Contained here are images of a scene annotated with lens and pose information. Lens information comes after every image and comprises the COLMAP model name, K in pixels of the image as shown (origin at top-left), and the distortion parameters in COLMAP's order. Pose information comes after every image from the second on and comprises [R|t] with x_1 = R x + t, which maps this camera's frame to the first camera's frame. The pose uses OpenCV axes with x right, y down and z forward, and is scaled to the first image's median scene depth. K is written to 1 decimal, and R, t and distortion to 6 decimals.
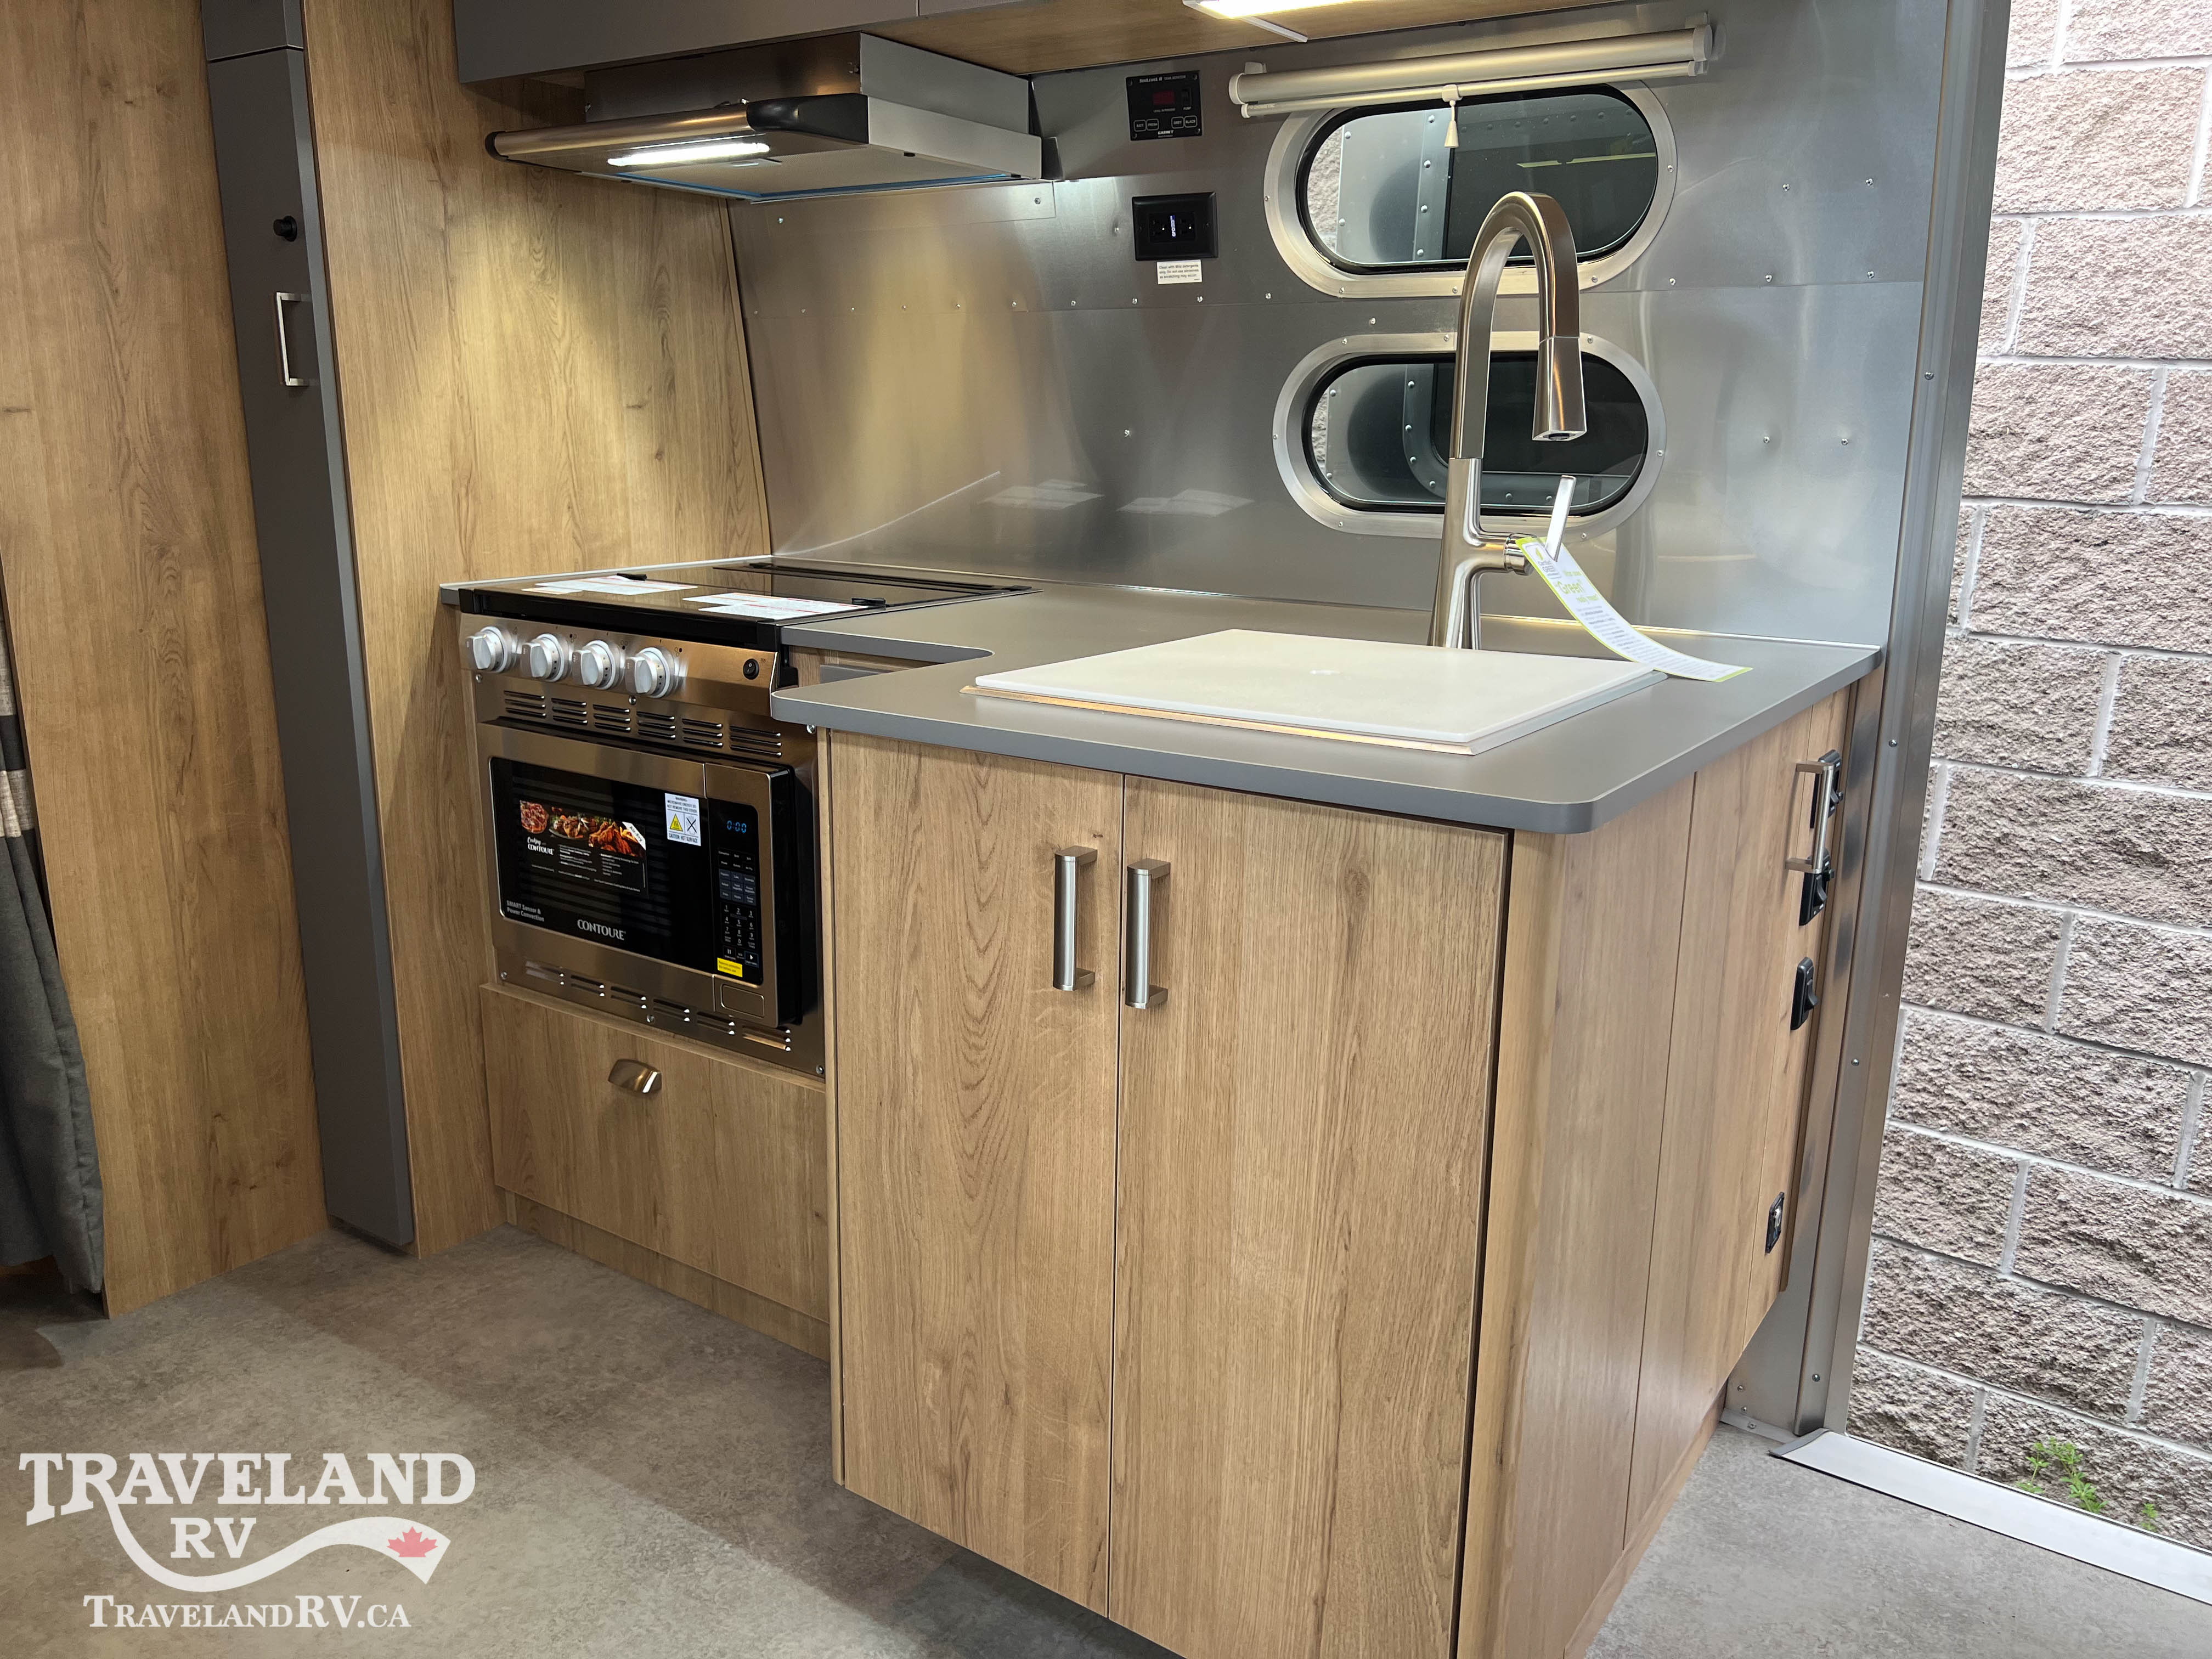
lens RADIAL K [[1660.5, 0, 1116.3], [0, 1660.5, 799.4], [0, 0, 1]] dist [0.056095, -0.065111]
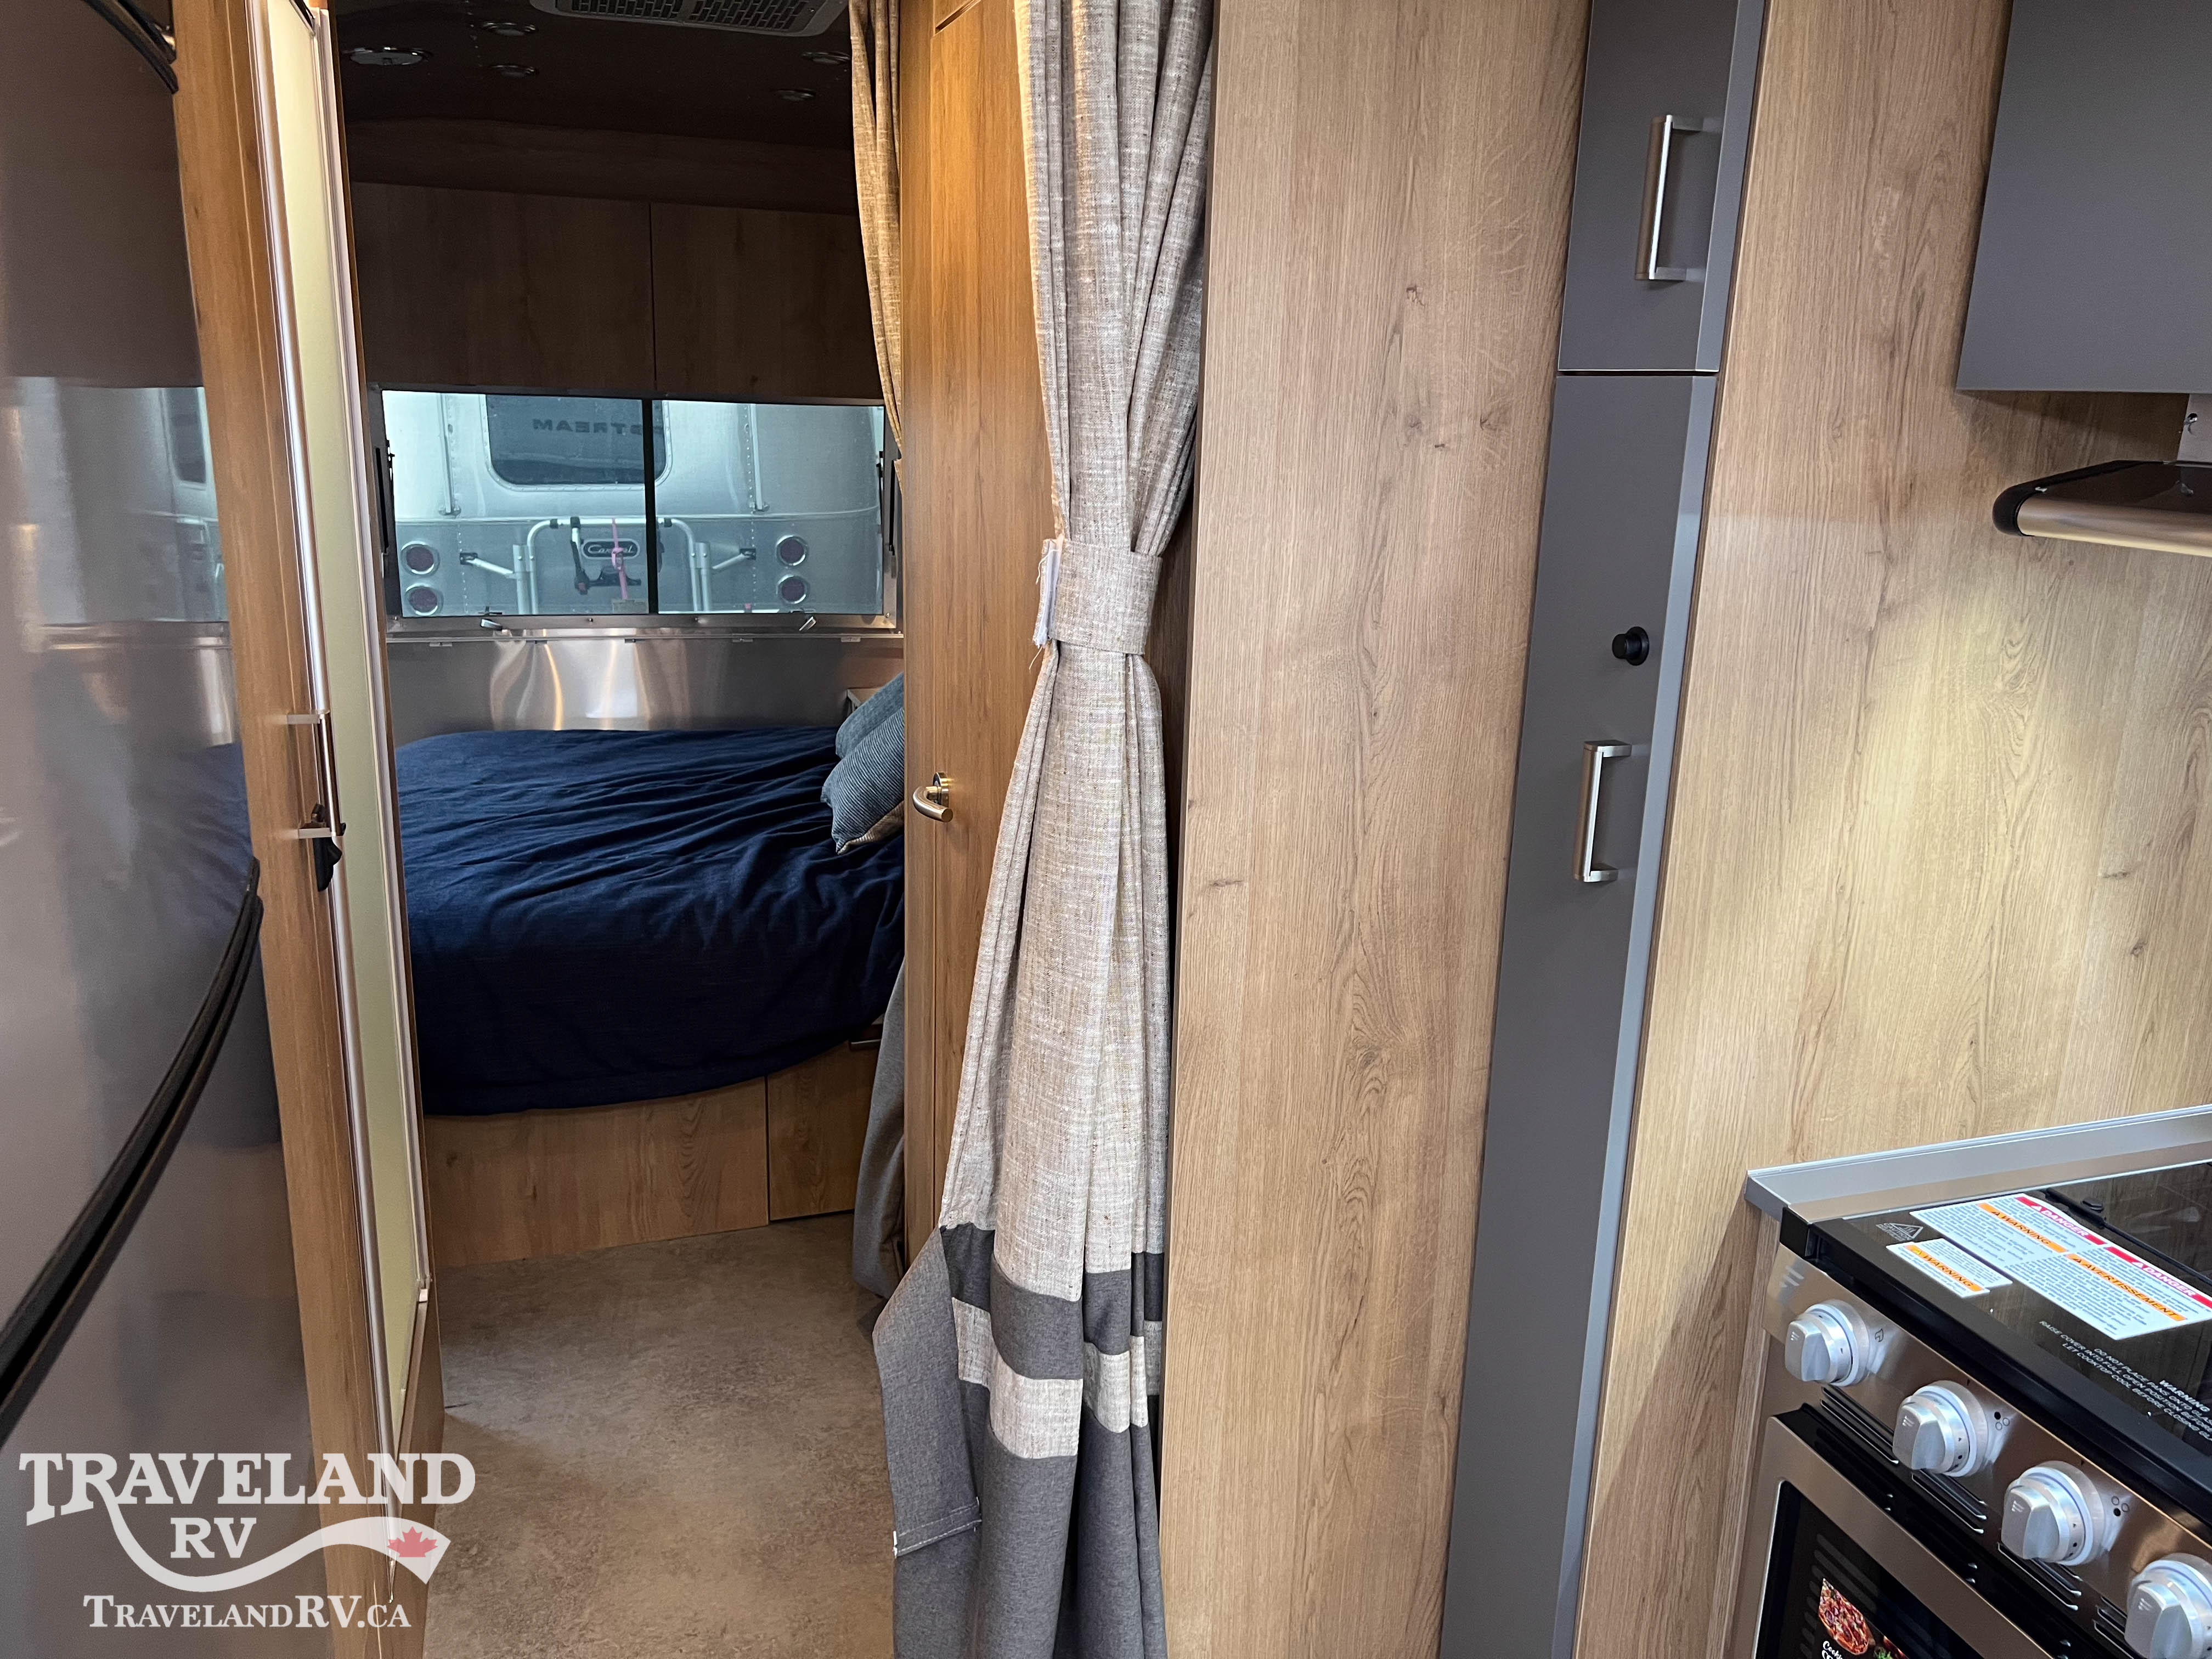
lens RADIAL K [[1669.4, 0, 1101.7], [0, 1669.4, 813.1], [0, 0, 1]] dist [0.051416, -0.048143]
pose [[0.787115, 0.165157, -0.594283, -0.246762], [-0.158472, 0.985292, 0.063930, -0.266876], [0.596101, 0.043856, 0.801711, 0.352080]]
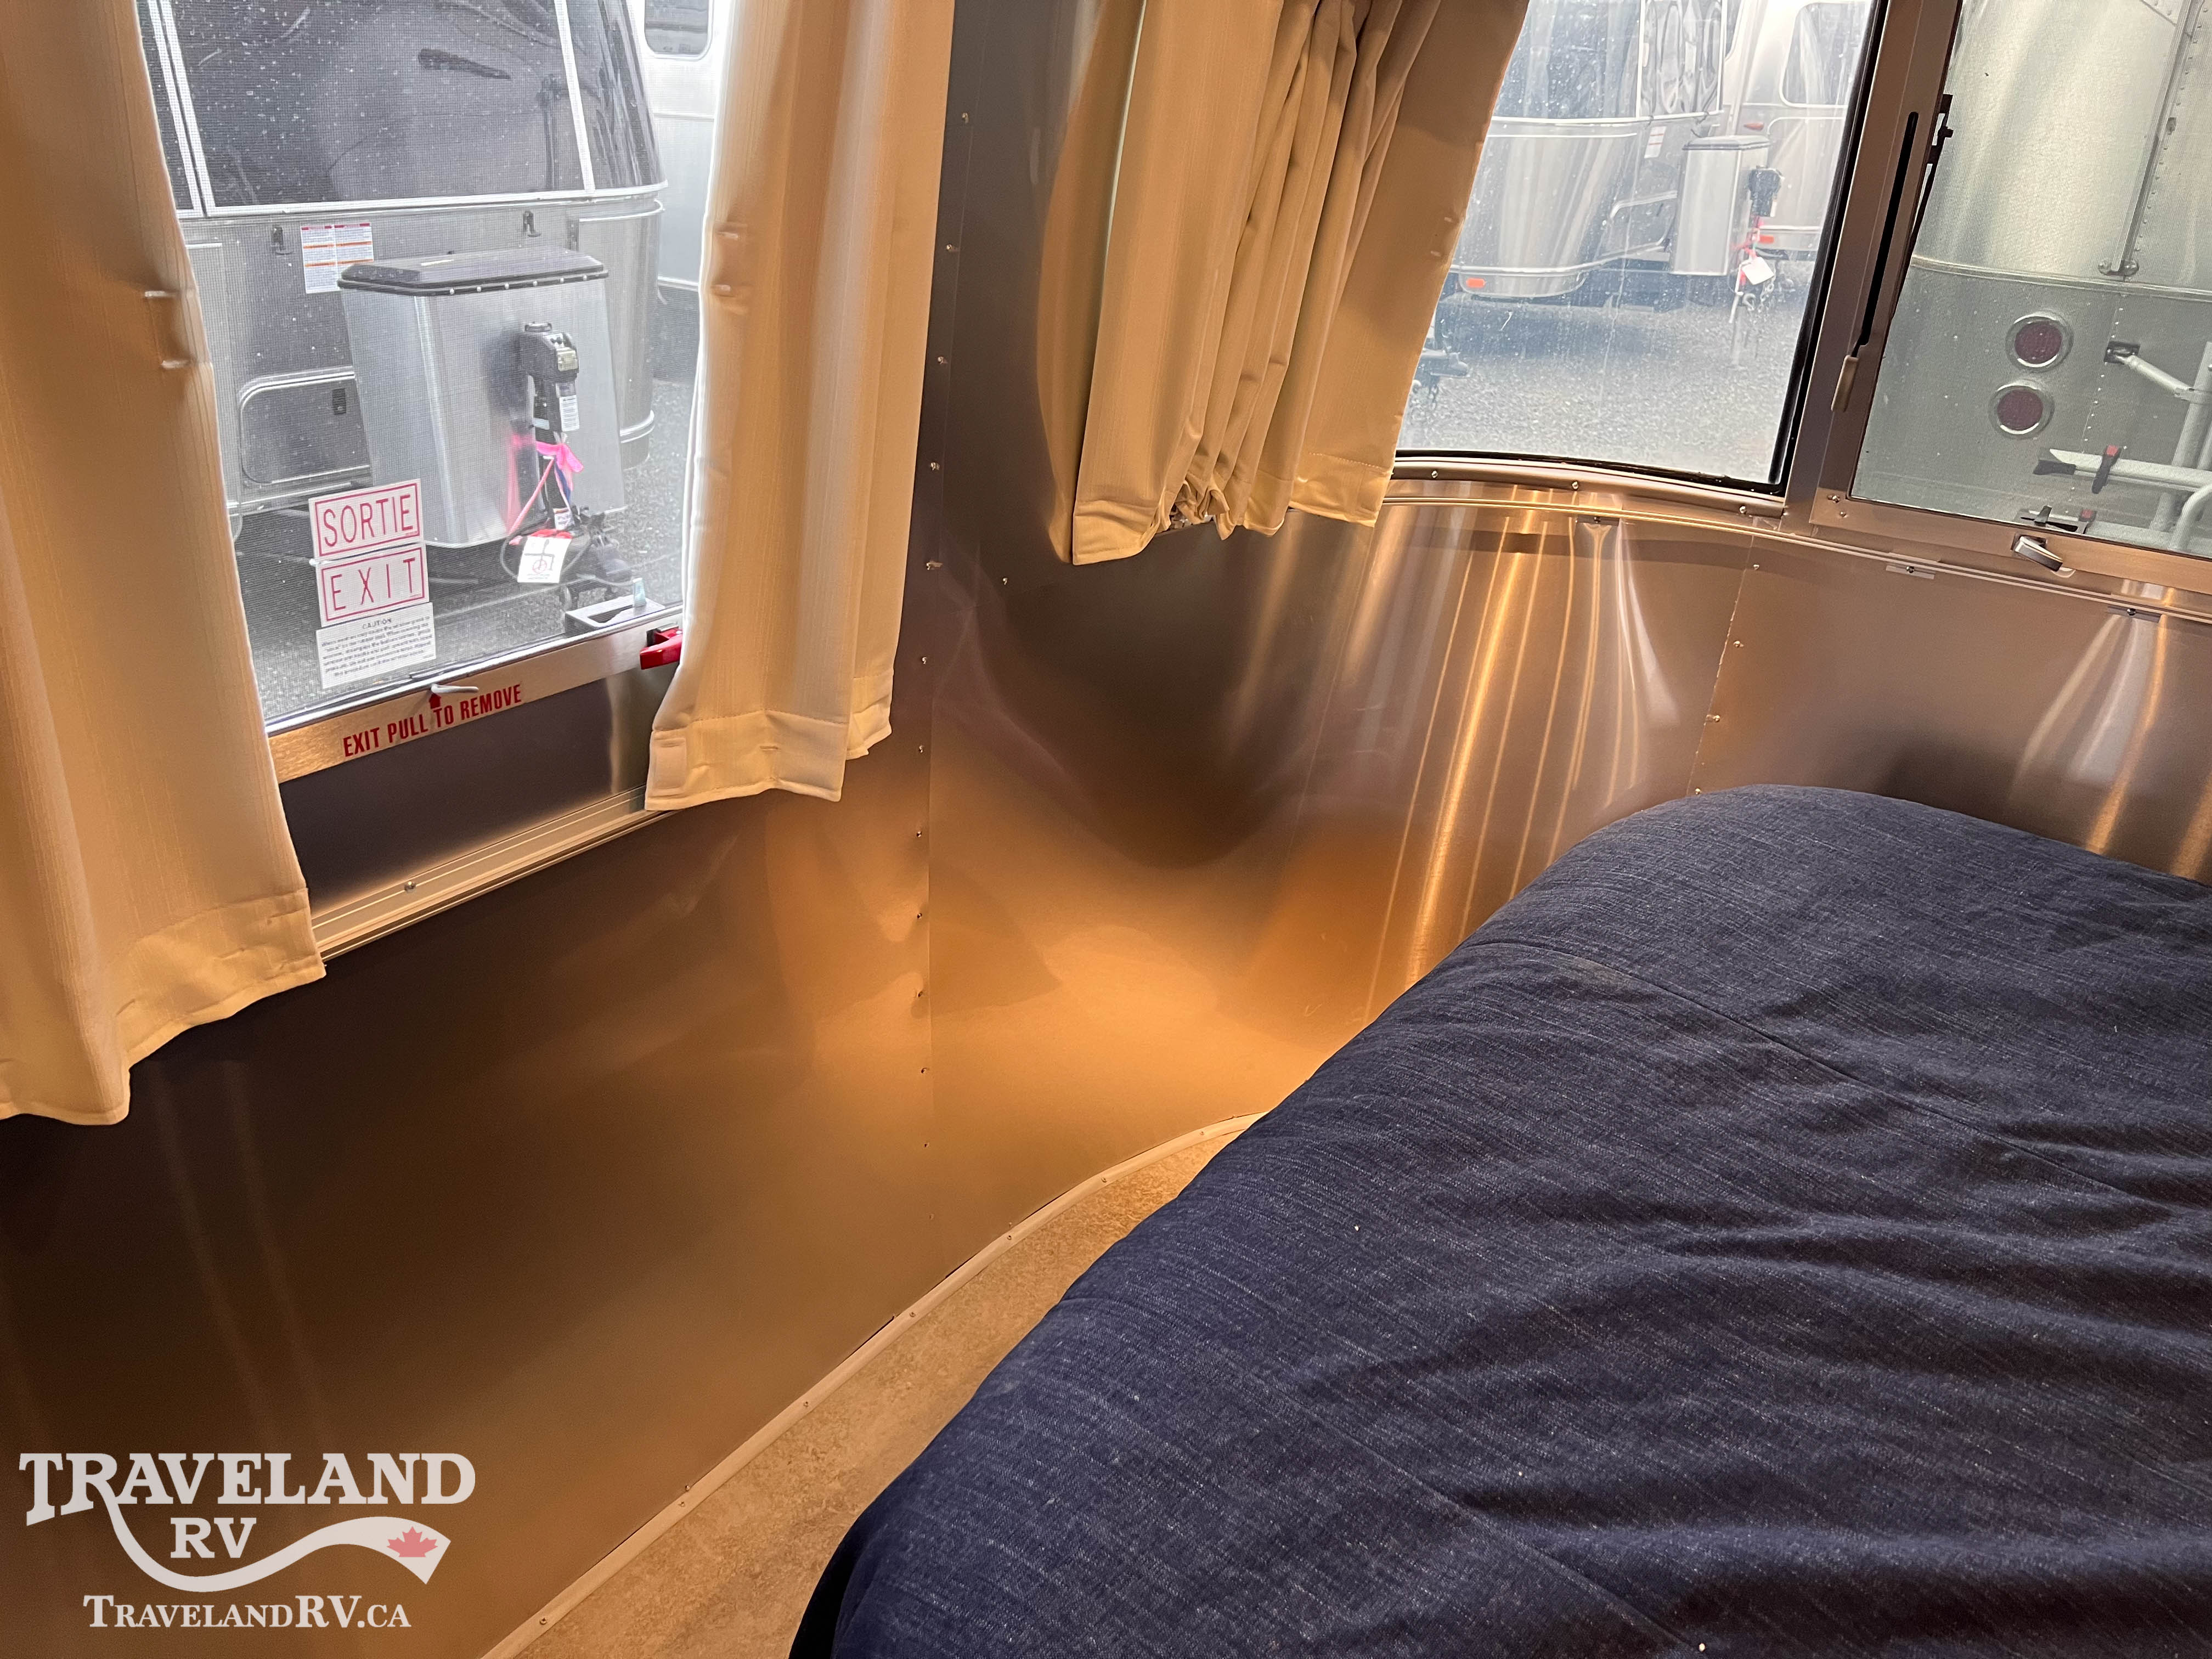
lens RADIAL K [[1670.0, 0, 1078.0], [0, 1670.0, 829.9], [0, 0, 1]] dist [0.040937, -0.051159]
pose [[-0.021167, 0.423140, -0.905817, -1.188151], [-0.270241, 0.869873, 0.412664, -0.346400], [0.962560, 0.253524, 0.095937, 0.989817]]
